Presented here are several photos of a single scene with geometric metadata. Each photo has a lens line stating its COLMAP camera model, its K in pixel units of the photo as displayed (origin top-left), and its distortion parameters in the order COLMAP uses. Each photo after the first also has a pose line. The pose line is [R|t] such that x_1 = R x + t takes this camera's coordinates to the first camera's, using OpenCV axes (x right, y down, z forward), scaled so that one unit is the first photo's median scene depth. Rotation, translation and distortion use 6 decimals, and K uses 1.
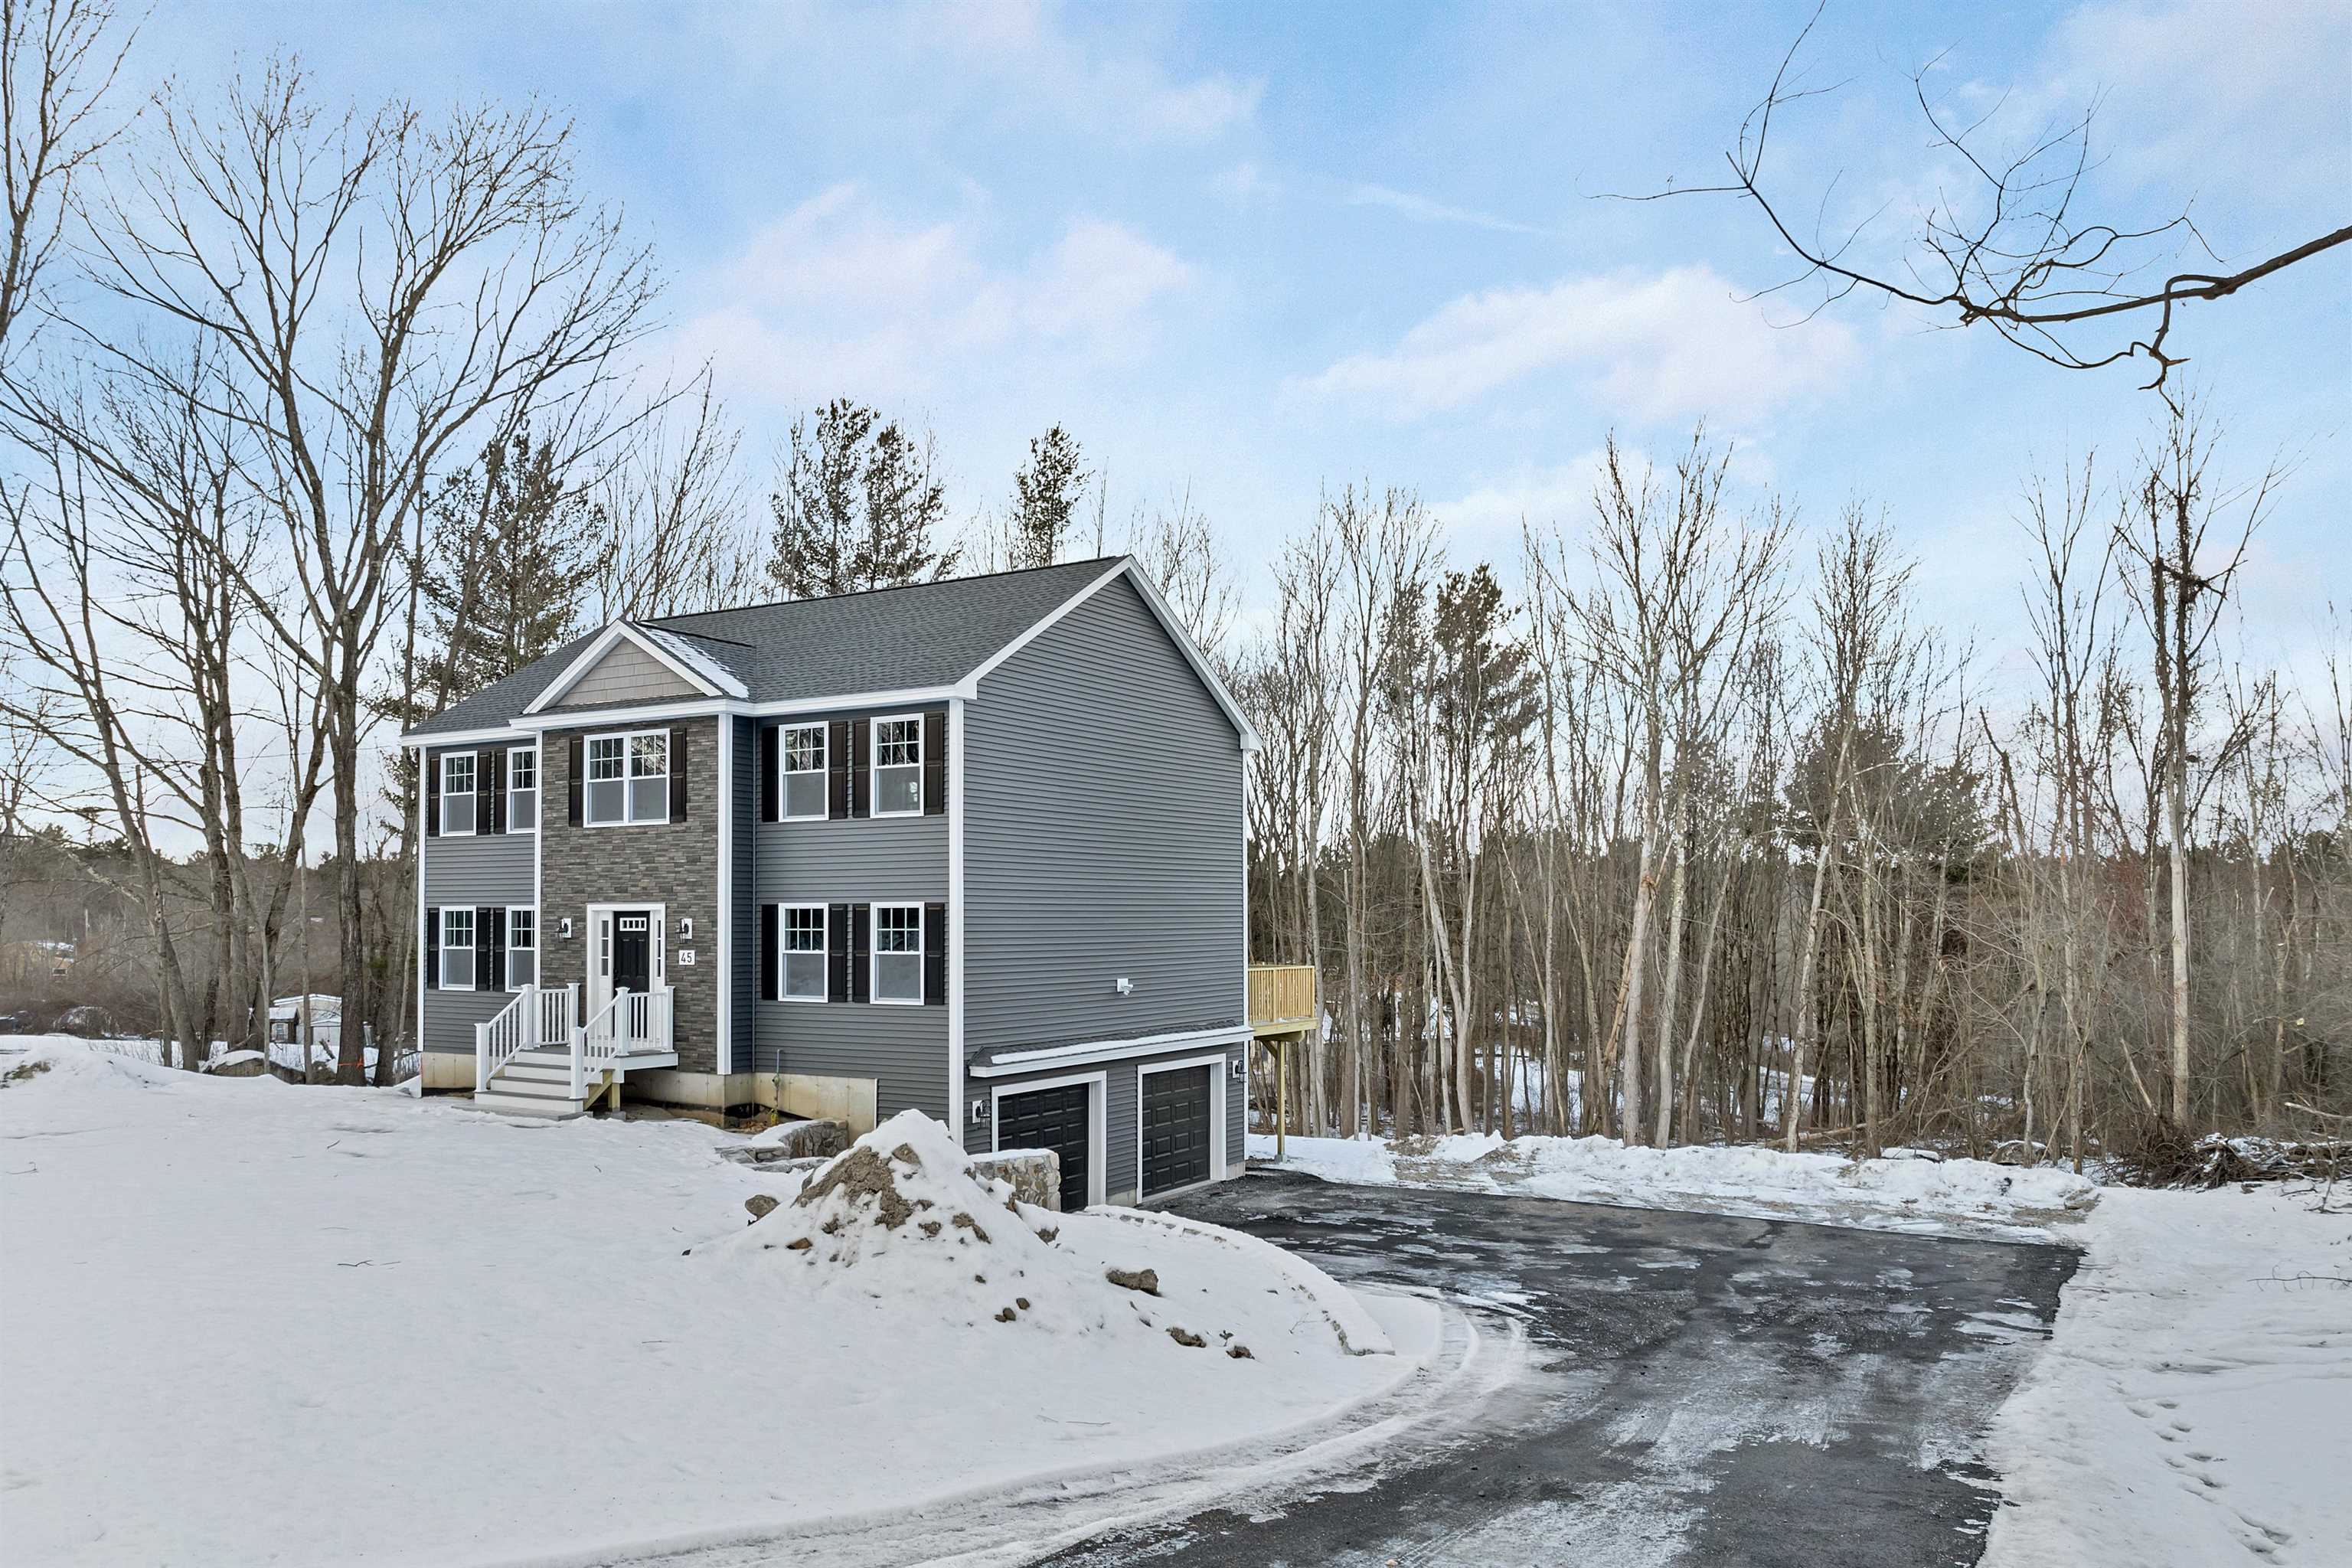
lens RADIAL K [[1709.3, 0, 1188.3], [0, 1709.3, 881.8], [0, 0, 1]] dist [-0.039095, -0.004176]
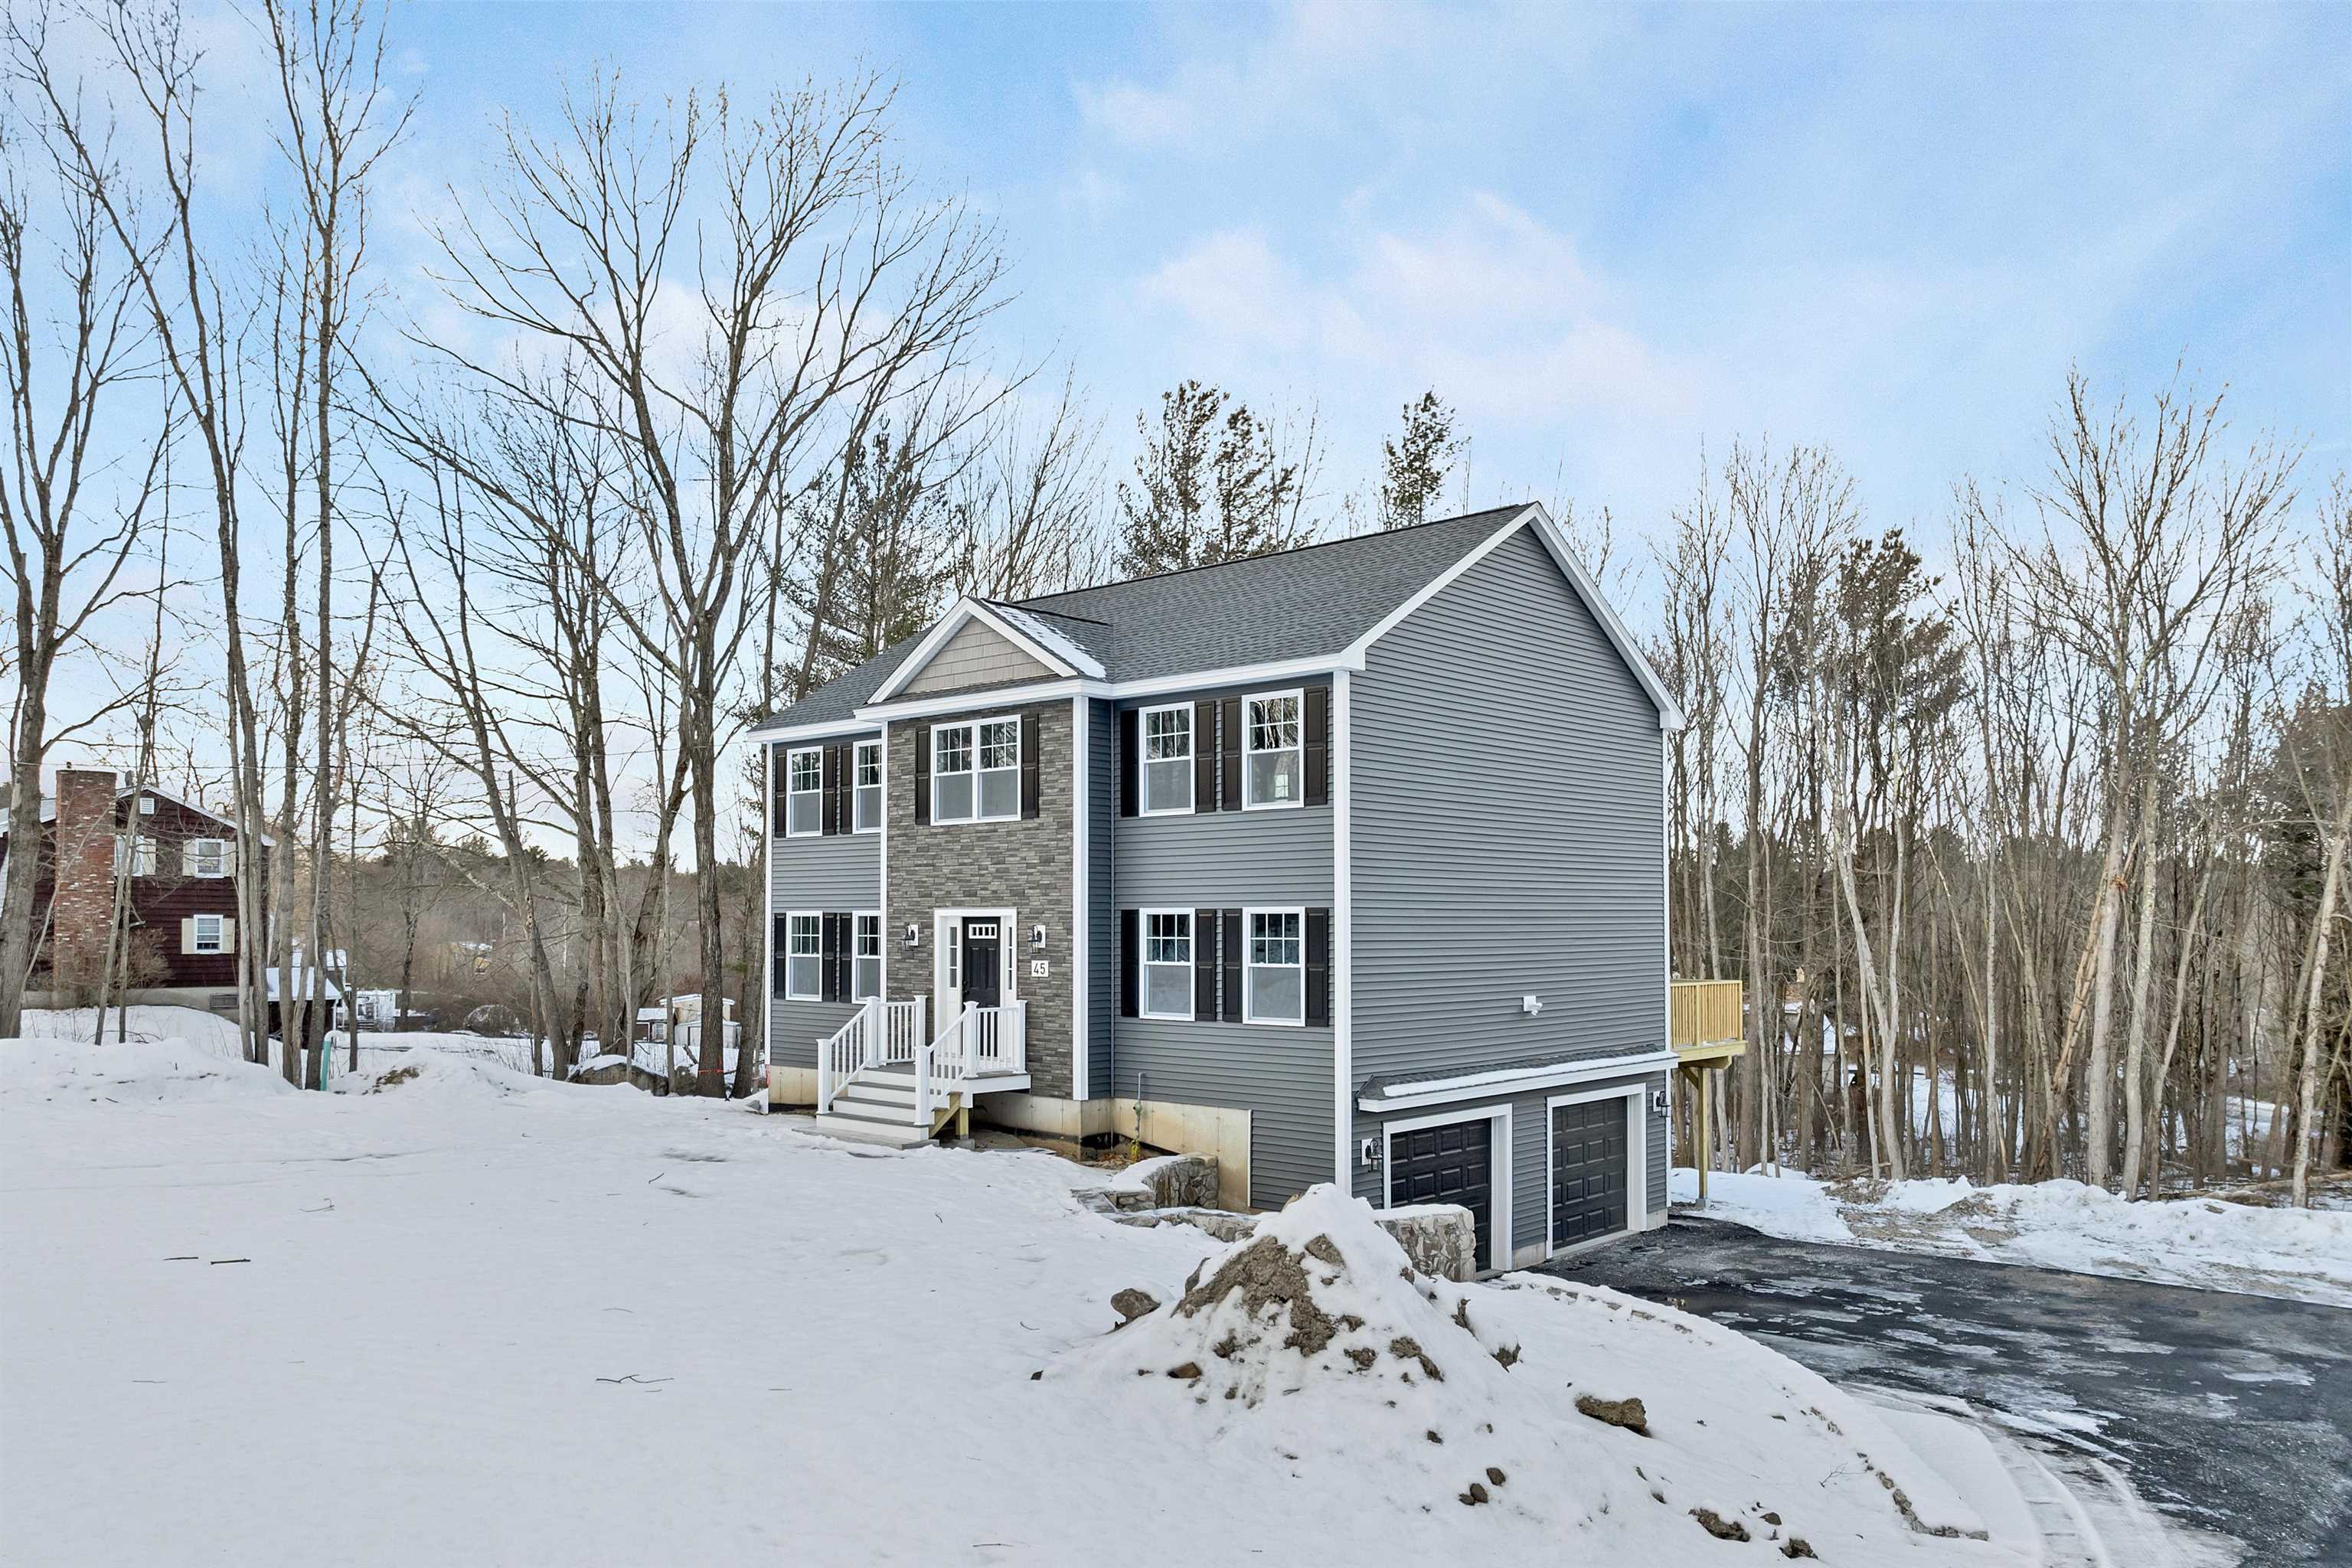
lens RADIAL K [[1709.3, 0, 1165.2], [0, 1709.3, 890.0], [0, 0, 1]] dist [-0.039095, -0.004176]
pose [[0.977155, -0.002489, -0.212511, -0.036133], [0.003033, 0.999993, 0.002231, 0.001042], [0.212504, -0.002825, 0.977156, 0.126495]]
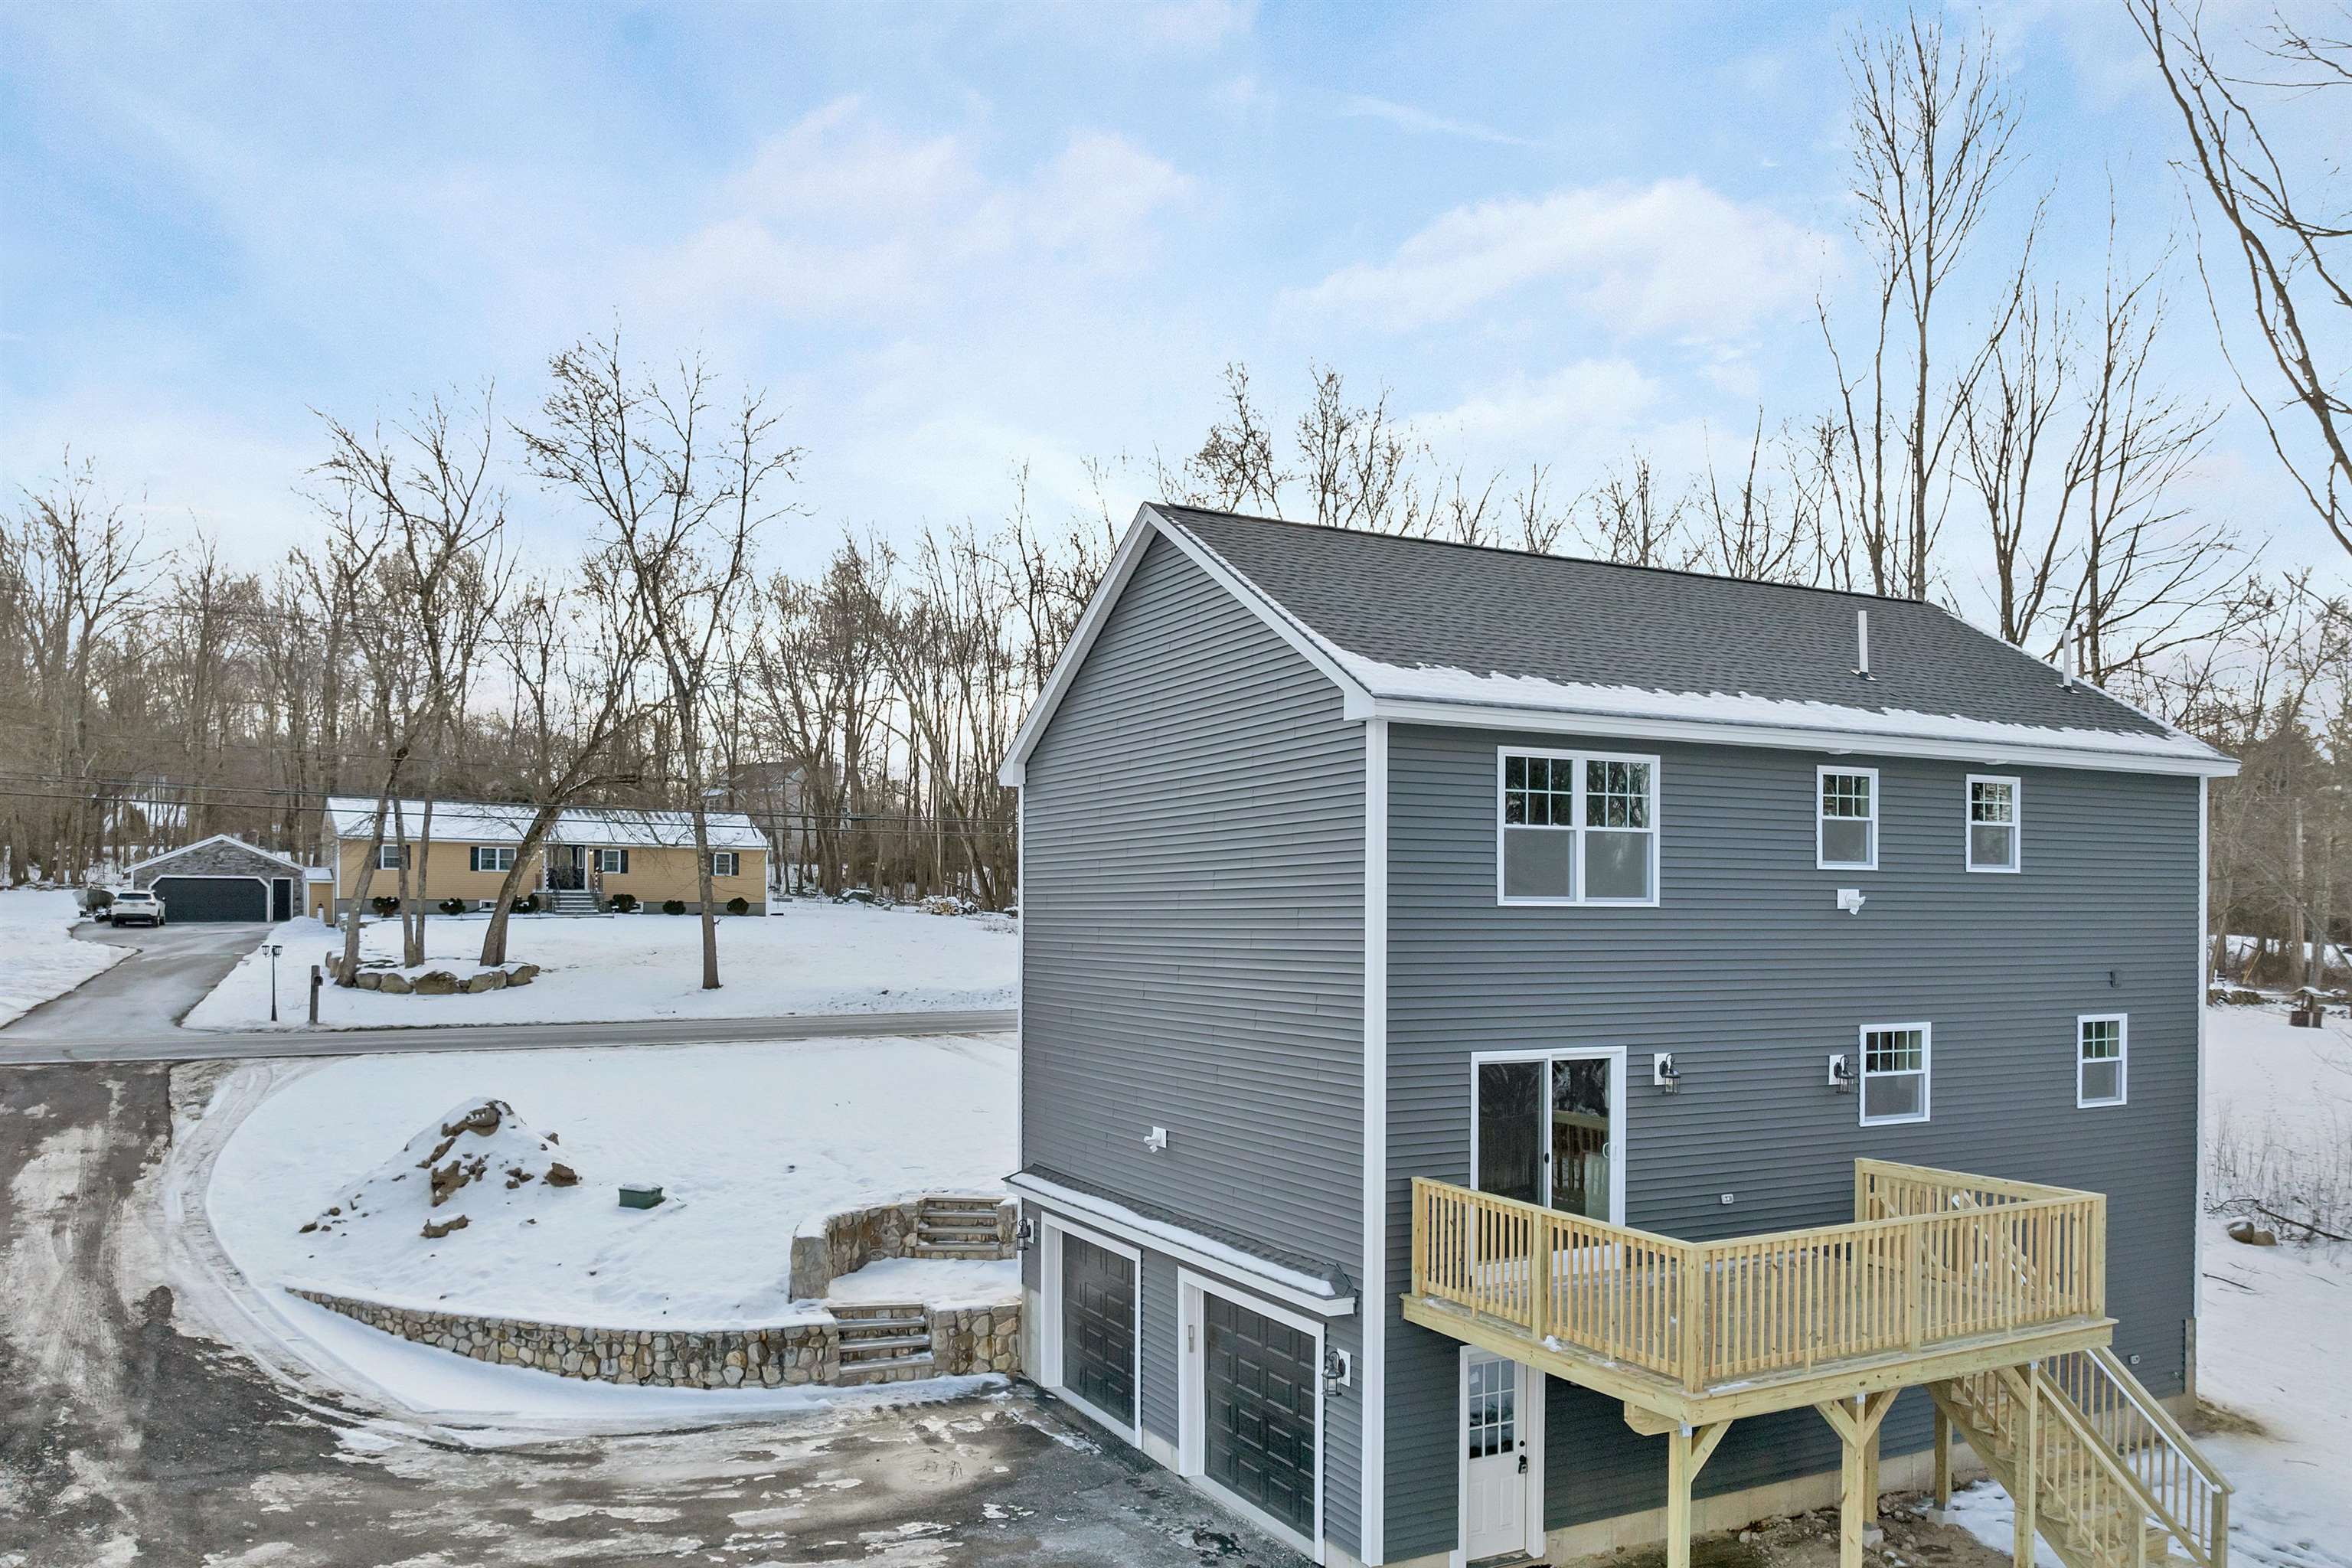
lens RADIAL K [[1709.3, 0, 1176.9], [0, 1709.3, 921.9], [0, 0, 1]] dist [-0.039095, -0.004176]
pose [[-0.537140, 0.005200, -0.843477, 0.545609], [0.016761, 0.999849, -0.004510, -0.023727], [0.843326, -0.016560, -0.537147, 1.401051]]
